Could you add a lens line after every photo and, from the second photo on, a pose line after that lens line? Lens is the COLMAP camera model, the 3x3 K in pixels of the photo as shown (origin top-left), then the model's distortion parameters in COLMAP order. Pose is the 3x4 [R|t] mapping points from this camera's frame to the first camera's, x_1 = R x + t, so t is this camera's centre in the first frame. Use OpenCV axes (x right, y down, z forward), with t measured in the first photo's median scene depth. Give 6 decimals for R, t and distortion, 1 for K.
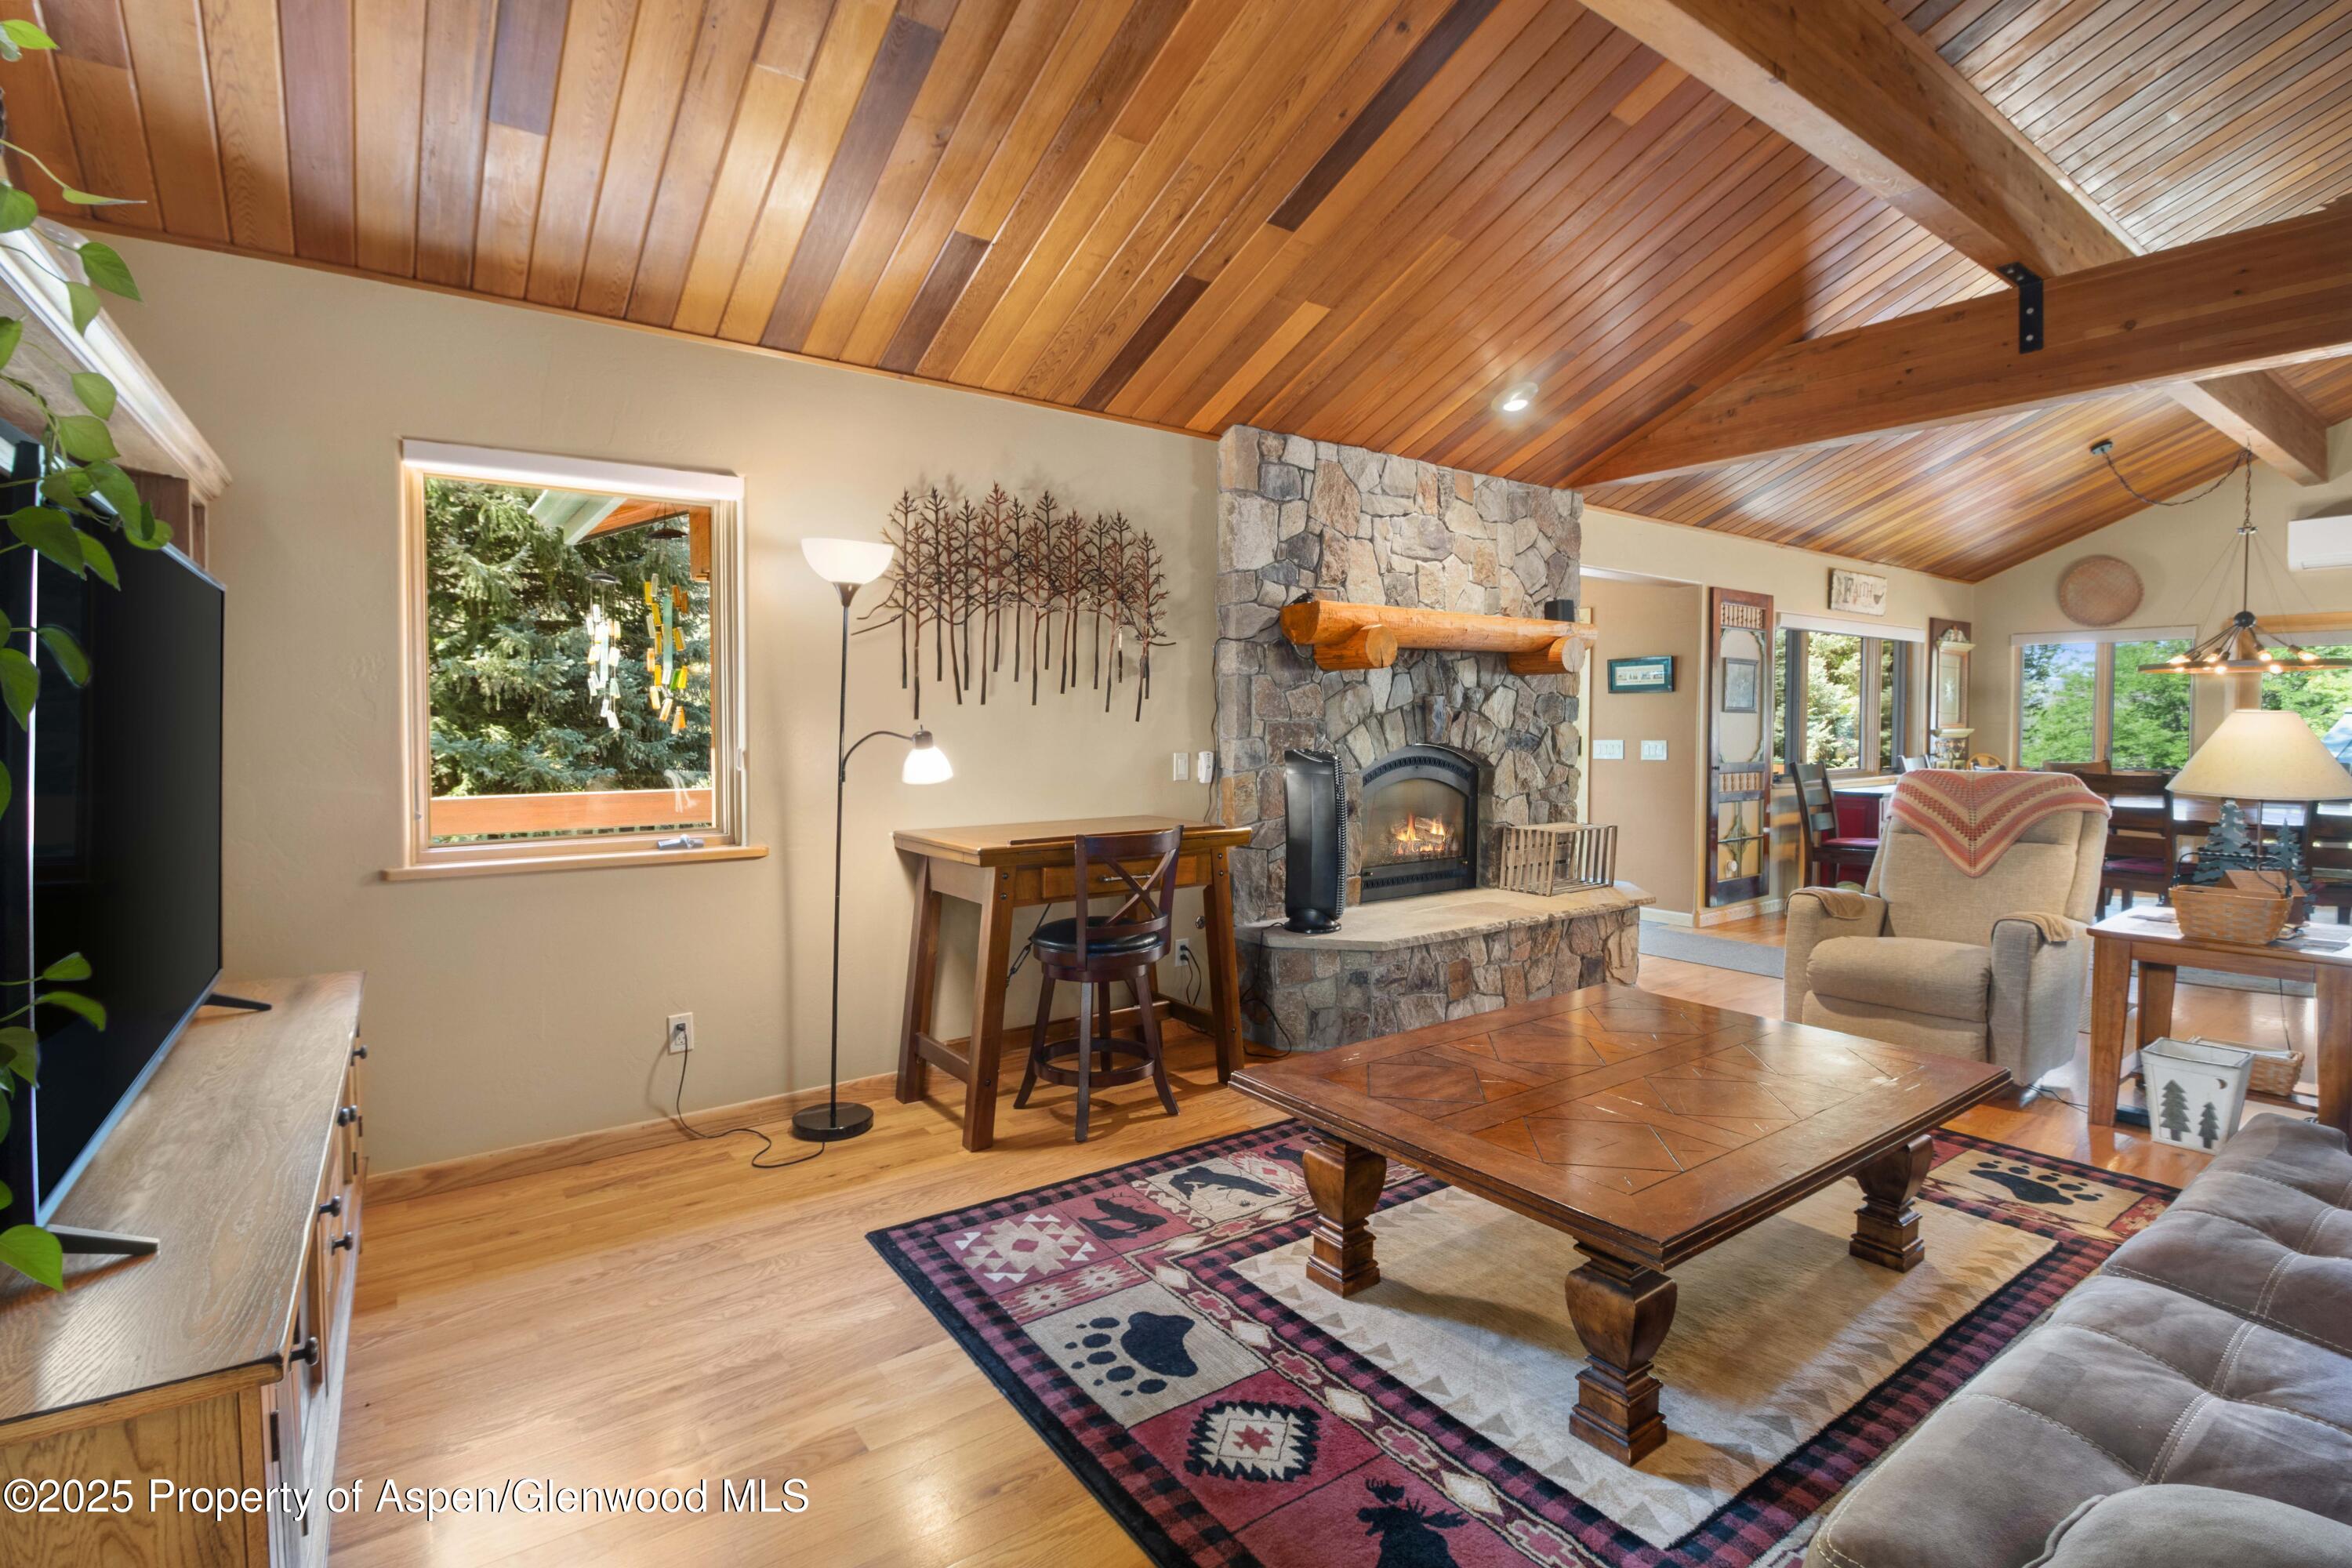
lens RADIAL K [[1126.8, 0, 1170.2], [0, 1126.8, 711.6], [0, 0, 1]] dist [0.001298, -0.000278]
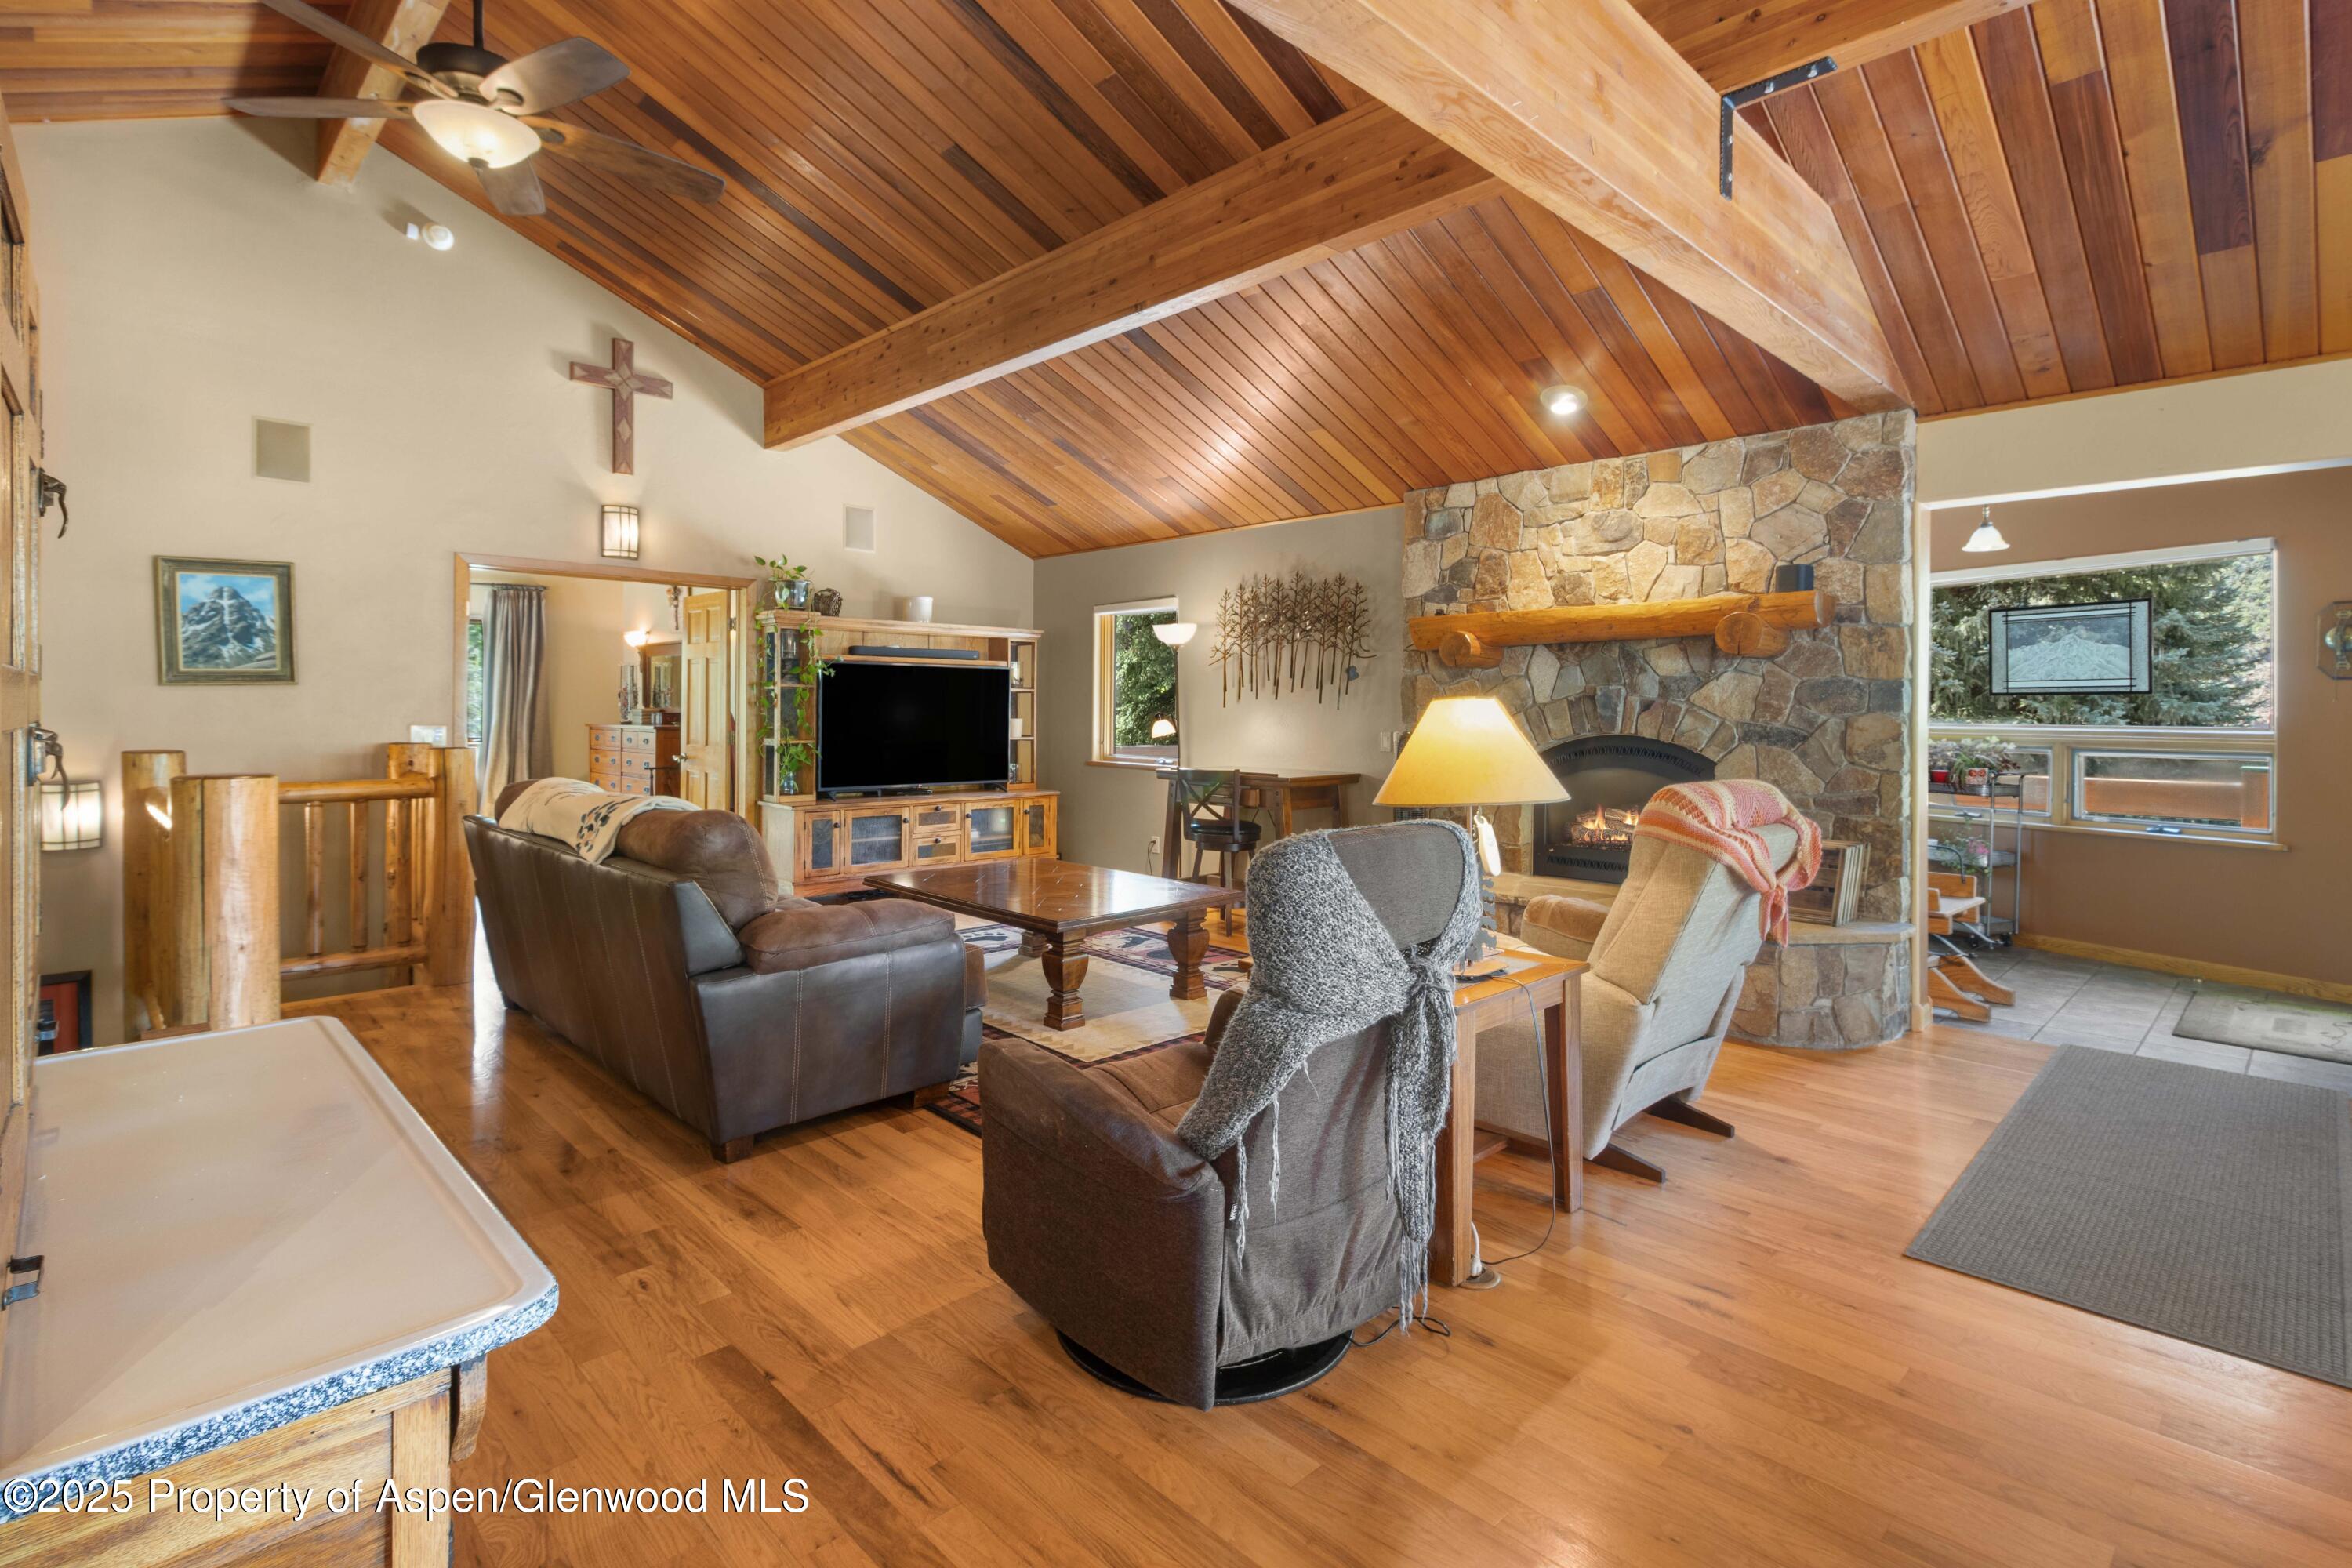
lens RADIAL K [[1114.7, 0, 1173.6], [0, 1114.7, 734.6], [0, 0, 1]] dist [0.023553, -0.000526]
pose [[0.136824, 0.021469, -0.990363, 1.255293], [0.000303, 0.999764, 0.021715, 0.008876], [0.990595, -0.003271, 0.136785, 0.491129]]
